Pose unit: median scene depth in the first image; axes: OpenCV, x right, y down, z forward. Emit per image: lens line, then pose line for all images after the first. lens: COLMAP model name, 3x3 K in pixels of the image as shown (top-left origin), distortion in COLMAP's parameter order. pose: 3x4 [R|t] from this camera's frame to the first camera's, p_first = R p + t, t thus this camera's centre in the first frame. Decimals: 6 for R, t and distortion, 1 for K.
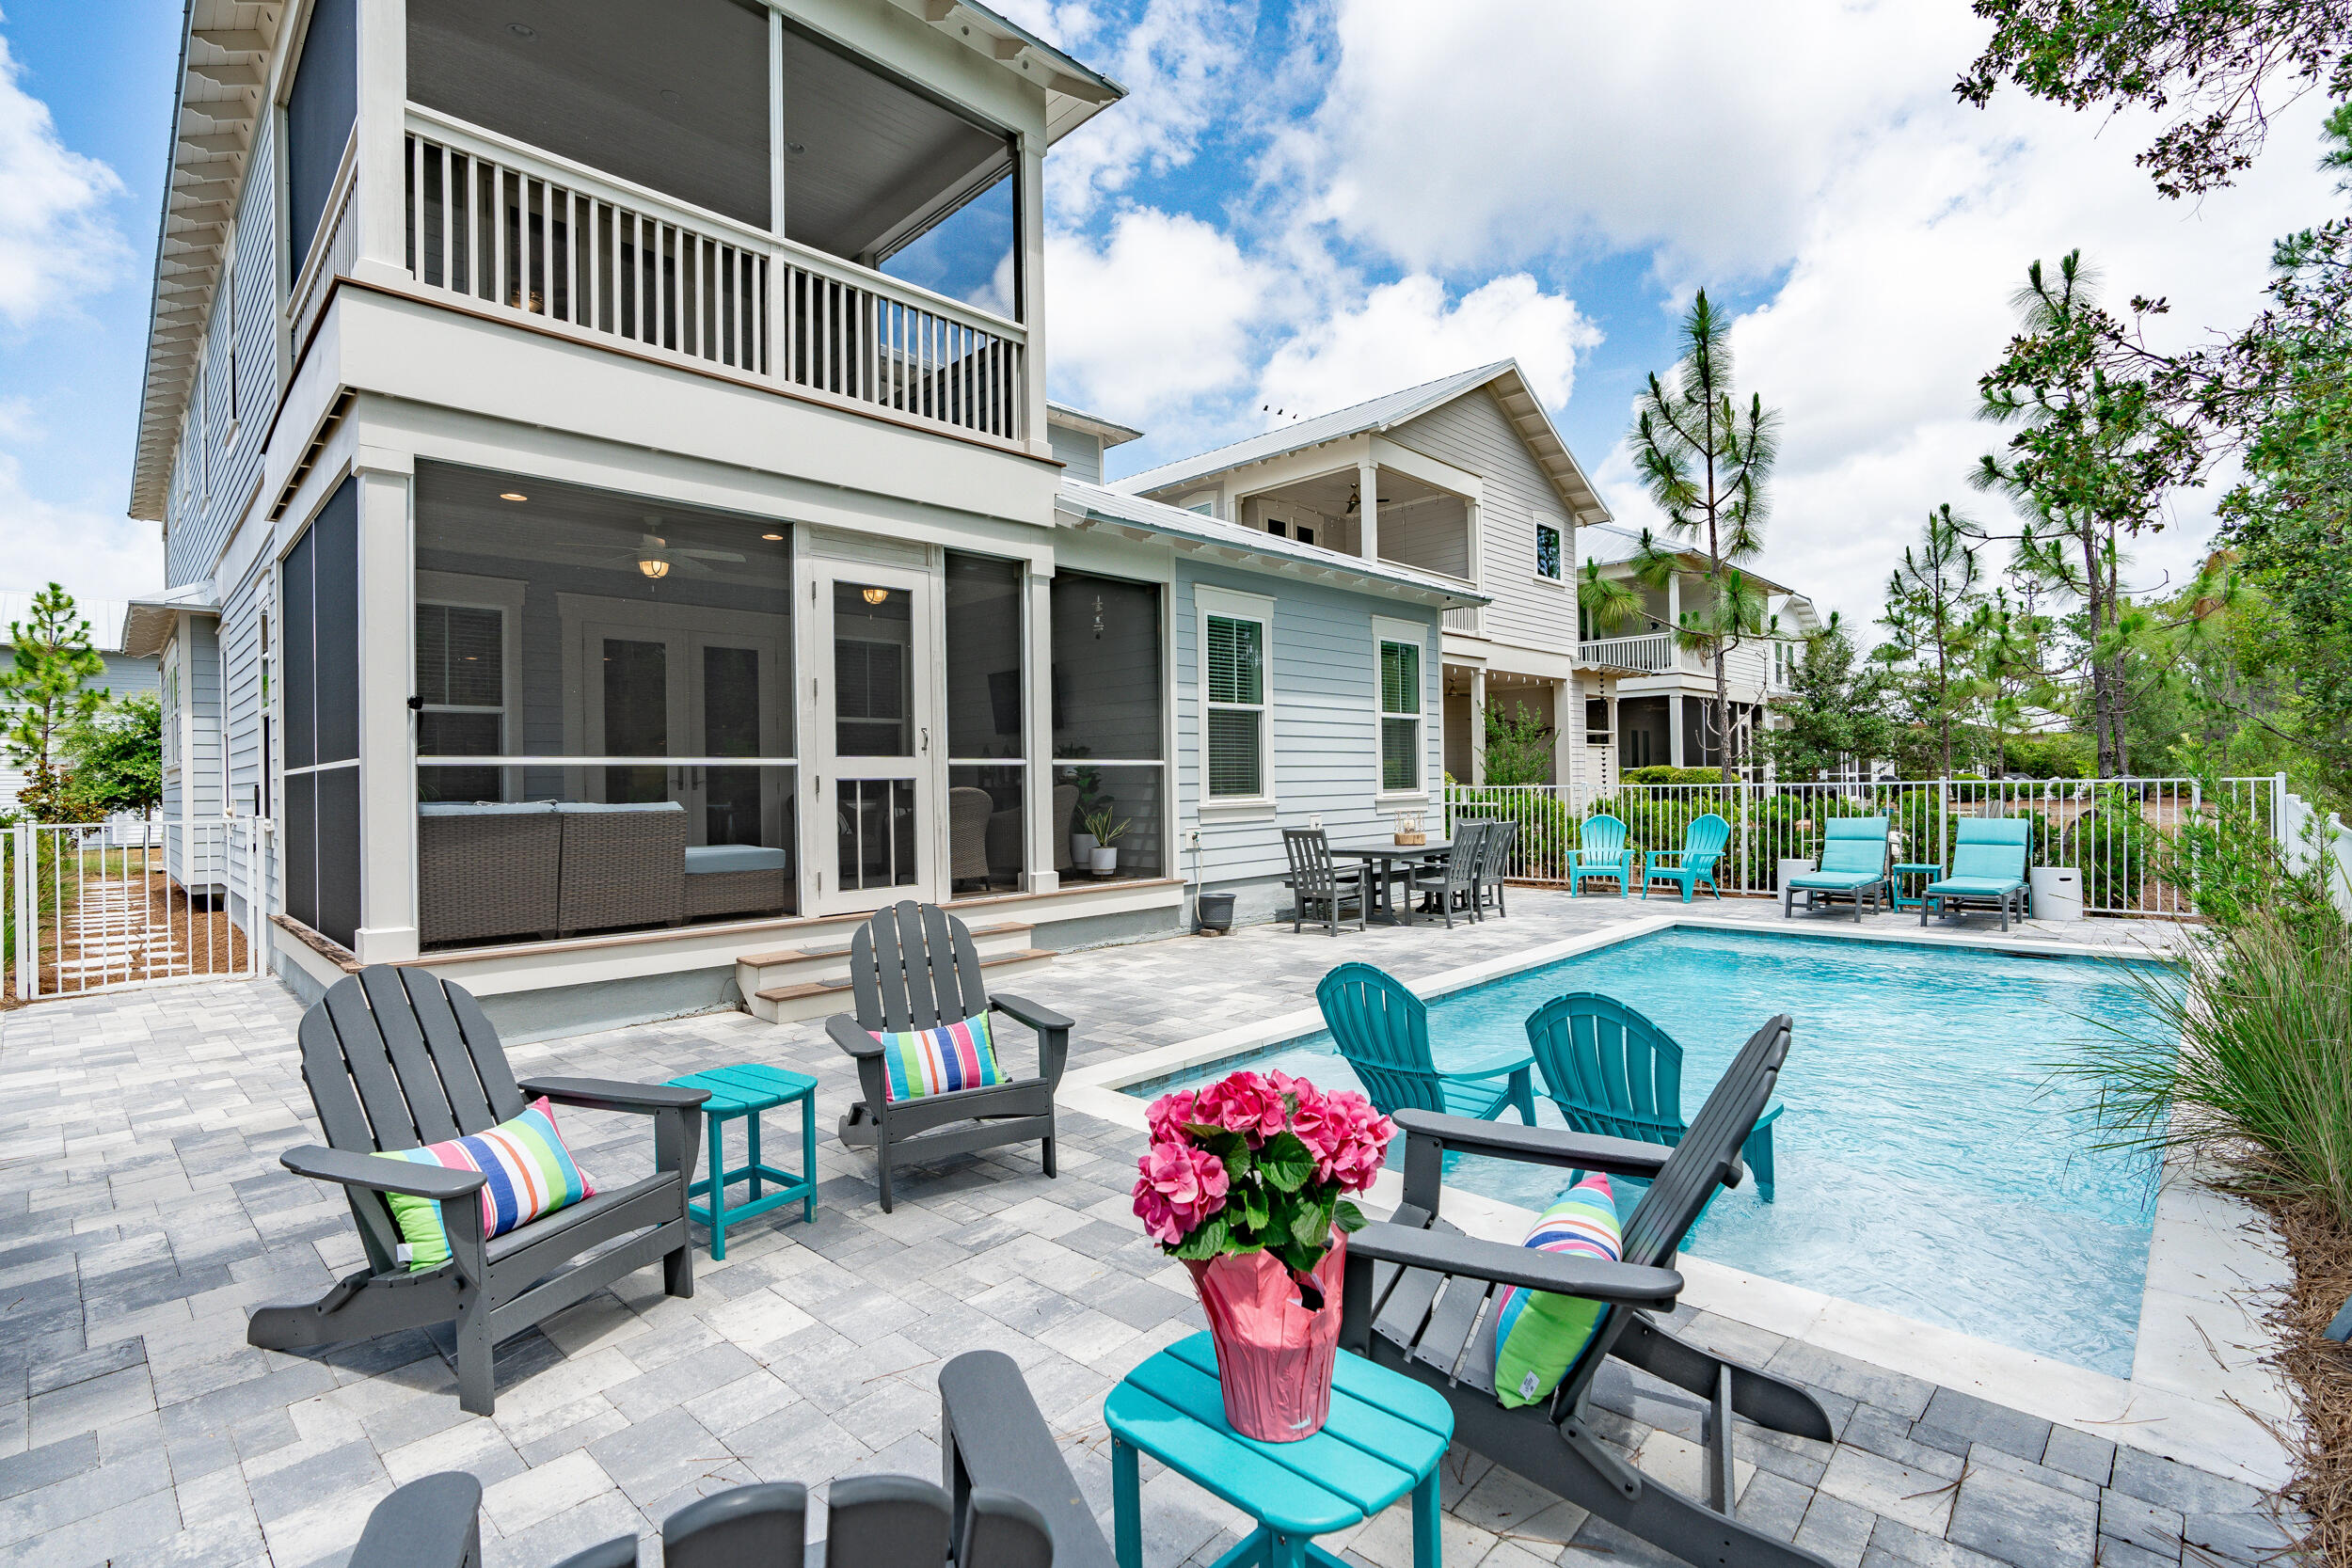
lens RADIAL K [[1072.5, 0, 1212.6], [0, 1072.5, 792.4], [0, 0, 1]] dist [-0.002076, -0.000555]
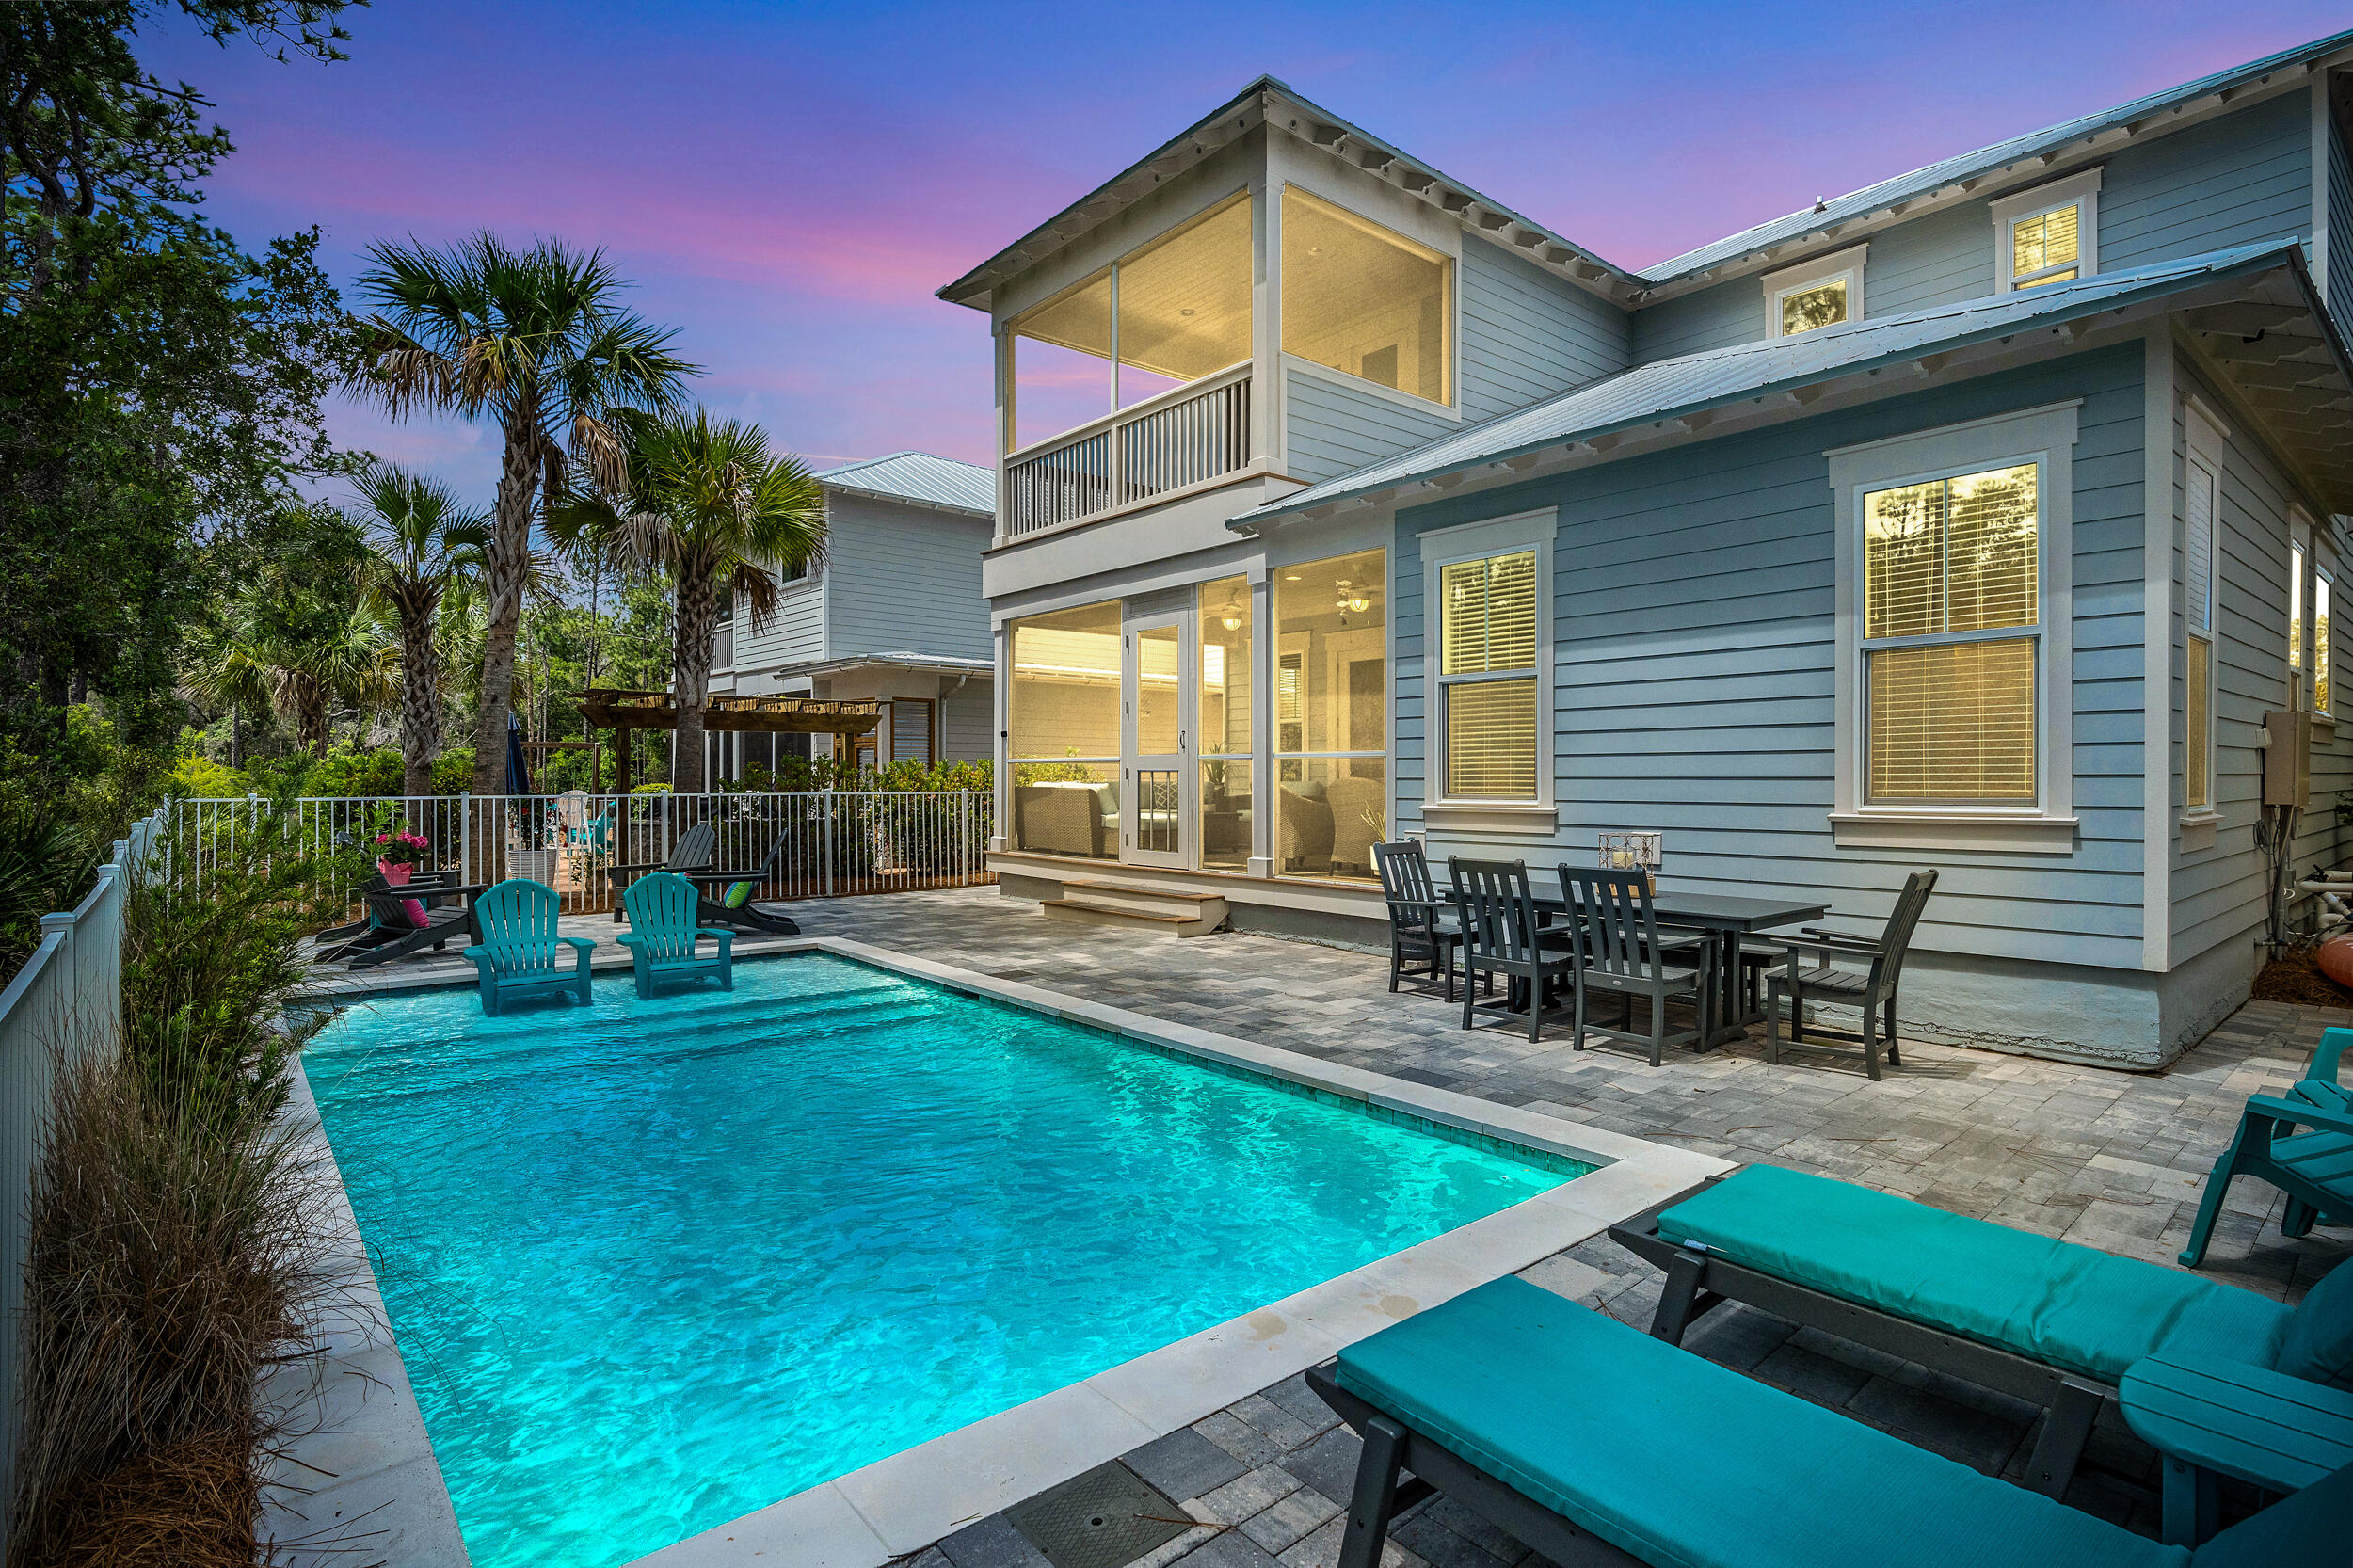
lens RADIAL K [[1162.2, 0, 1220.9], [0, 1162.2, 773.3], [0, 0, 1]] dist [-0.002847, 0.000787]
pose [[-0.086593, 0.017116, -0.996097, 0.949422], [-0.005627, 0.999828, 0.017669, -0.028924], [0.996228, 0.007135, -0.086482, 0.994447]]
